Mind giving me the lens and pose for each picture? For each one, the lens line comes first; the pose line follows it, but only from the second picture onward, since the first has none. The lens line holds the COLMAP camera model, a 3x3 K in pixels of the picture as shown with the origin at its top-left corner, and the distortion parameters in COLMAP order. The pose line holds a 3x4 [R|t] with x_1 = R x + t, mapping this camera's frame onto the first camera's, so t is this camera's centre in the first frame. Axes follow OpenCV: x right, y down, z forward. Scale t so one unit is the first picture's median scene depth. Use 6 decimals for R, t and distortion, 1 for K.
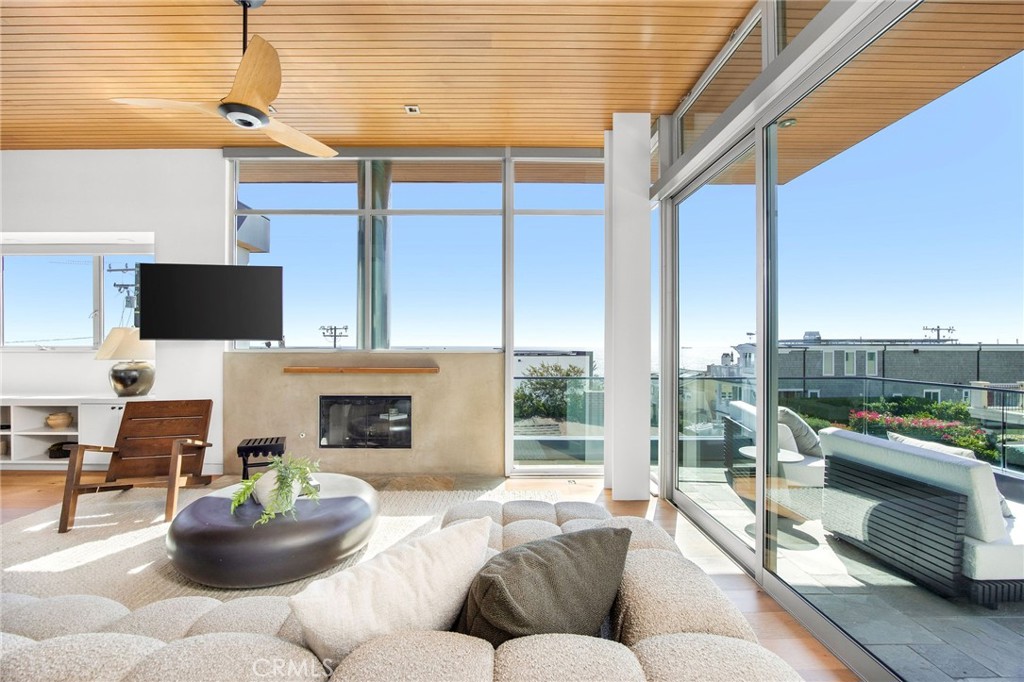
lens RADIAL K [[441.4, 0, 509.1], [0, 441.4, 342.1], [0, 0, 1]] dist [-0.013380, -0.000336]
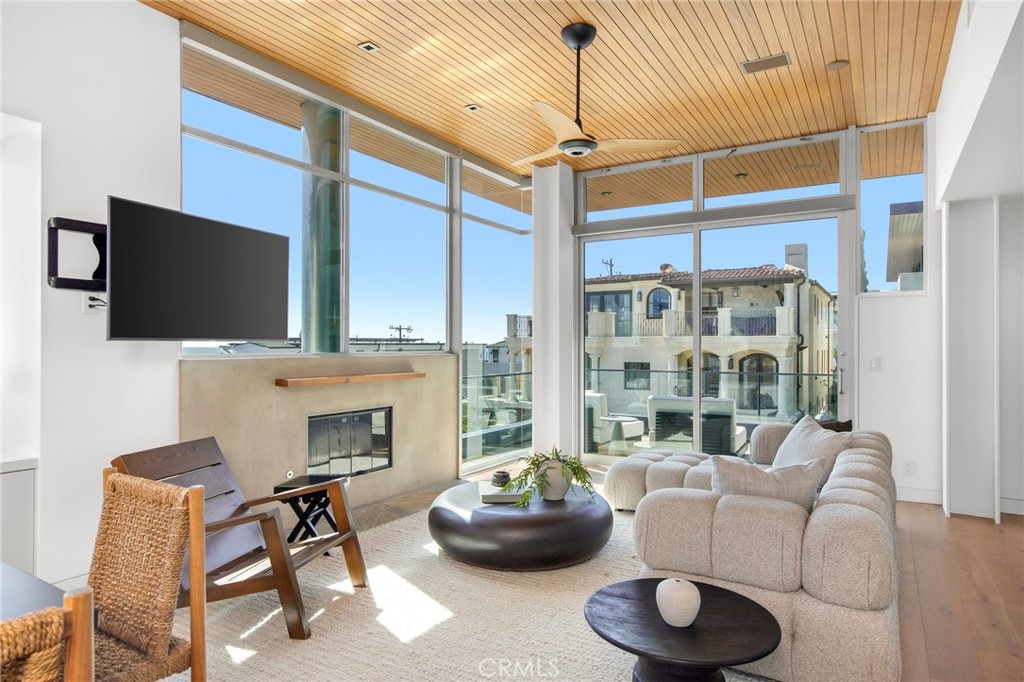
lens RADIAL K [[626.3, 0, 512.9], [0, 626.3, 342.4], [0, 0, 1]] dist [0.001121, -0.000806]
pose [[0.513831, 0.004245, 0.857881, -1.082858], [-0.009427, 0.999955, 0.000698, -0.005815], [-0.857839, -0.008446, 0.513848, 0.158742]]
